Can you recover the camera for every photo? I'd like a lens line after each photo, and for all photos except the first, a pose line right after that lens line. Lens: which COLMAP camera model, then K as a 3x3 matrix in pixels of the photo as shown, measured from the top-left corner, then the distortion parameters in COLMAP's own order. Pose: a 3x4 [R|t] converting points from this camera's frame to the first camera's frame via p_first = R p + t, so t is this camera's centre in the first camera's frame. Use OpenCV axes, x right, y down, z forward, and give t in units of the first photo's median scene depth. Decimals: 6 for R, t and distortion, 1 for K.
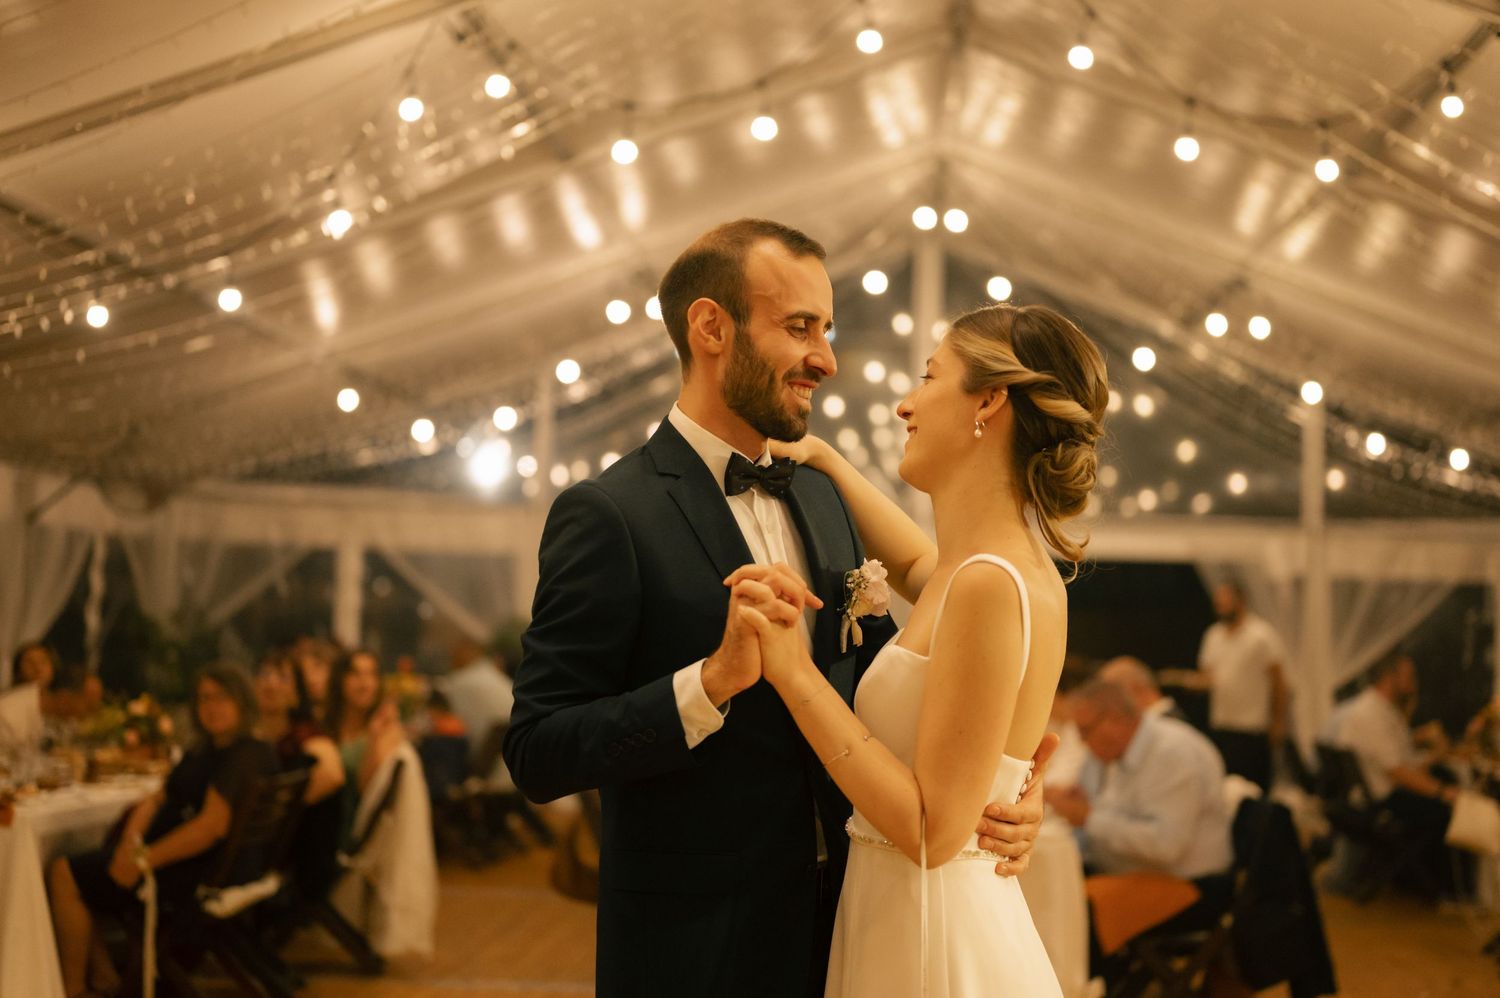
lens RADIAL K [[2193.1, 0, 766.8], [0, 2193.1, 490.1], [0, 0, 1]] dist [0.007239, 0.000000]
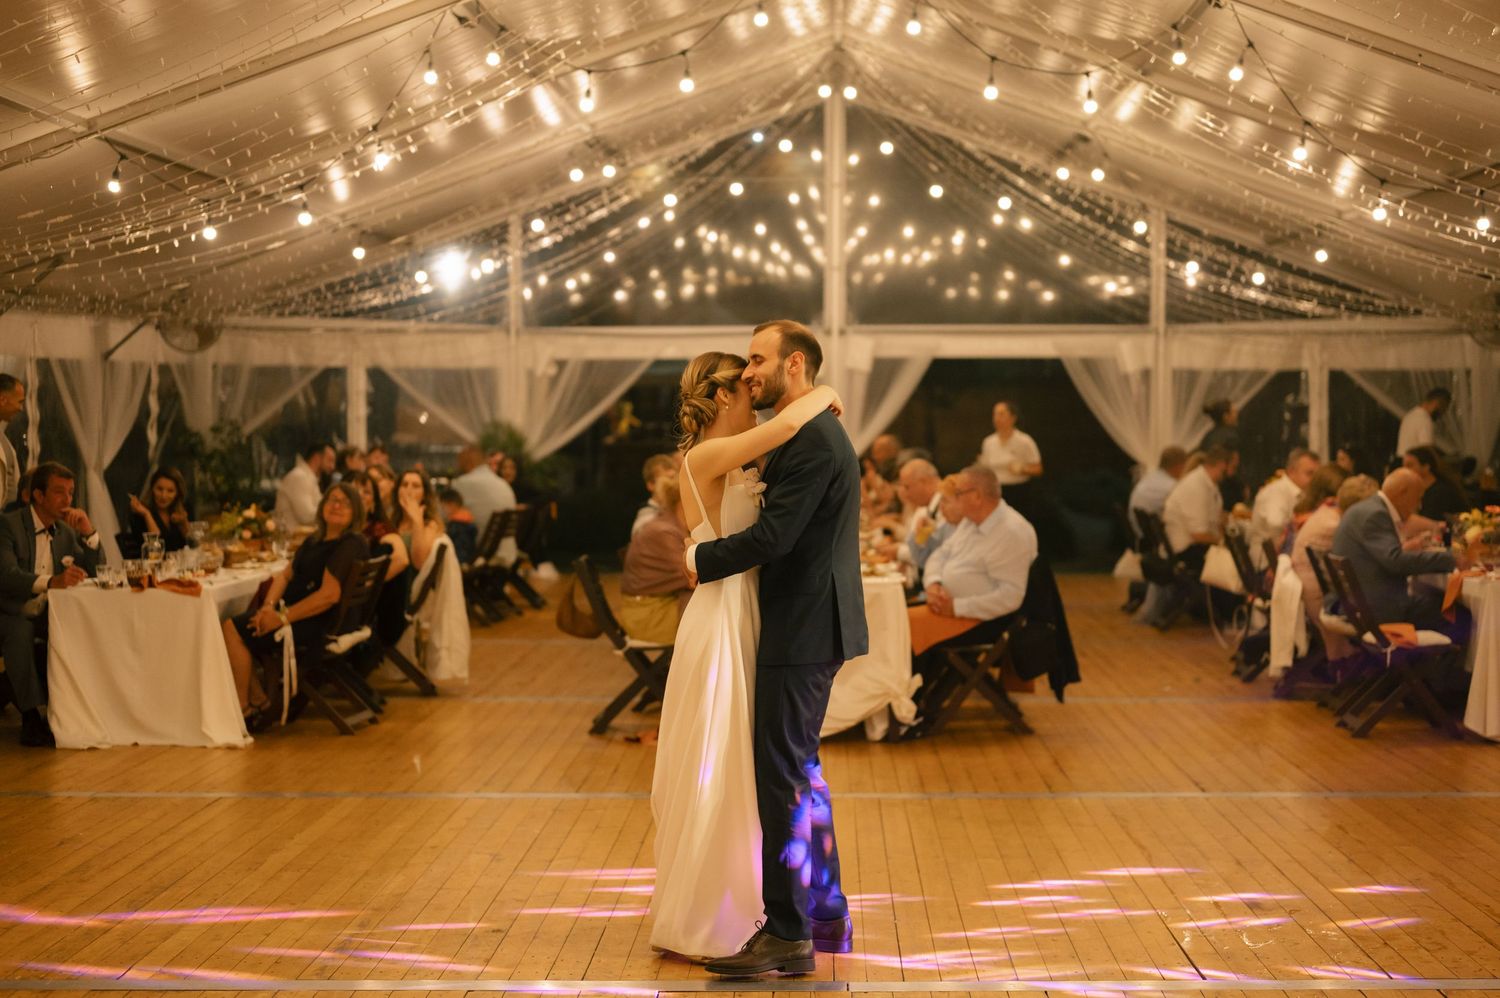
lens RADIAL K [[2193.1, 0, 747.2], [0, 2193.1, 430.8], [0, 0, 1]] dist [0.007239, 0.000000]
pose [[0.999419, -0.028929, 0.018029, 0.001904], [0.027444, 0.996590, 0.077816, -0.036150], [-0.020219, -0.077276, 0.996805, -0.266069]]
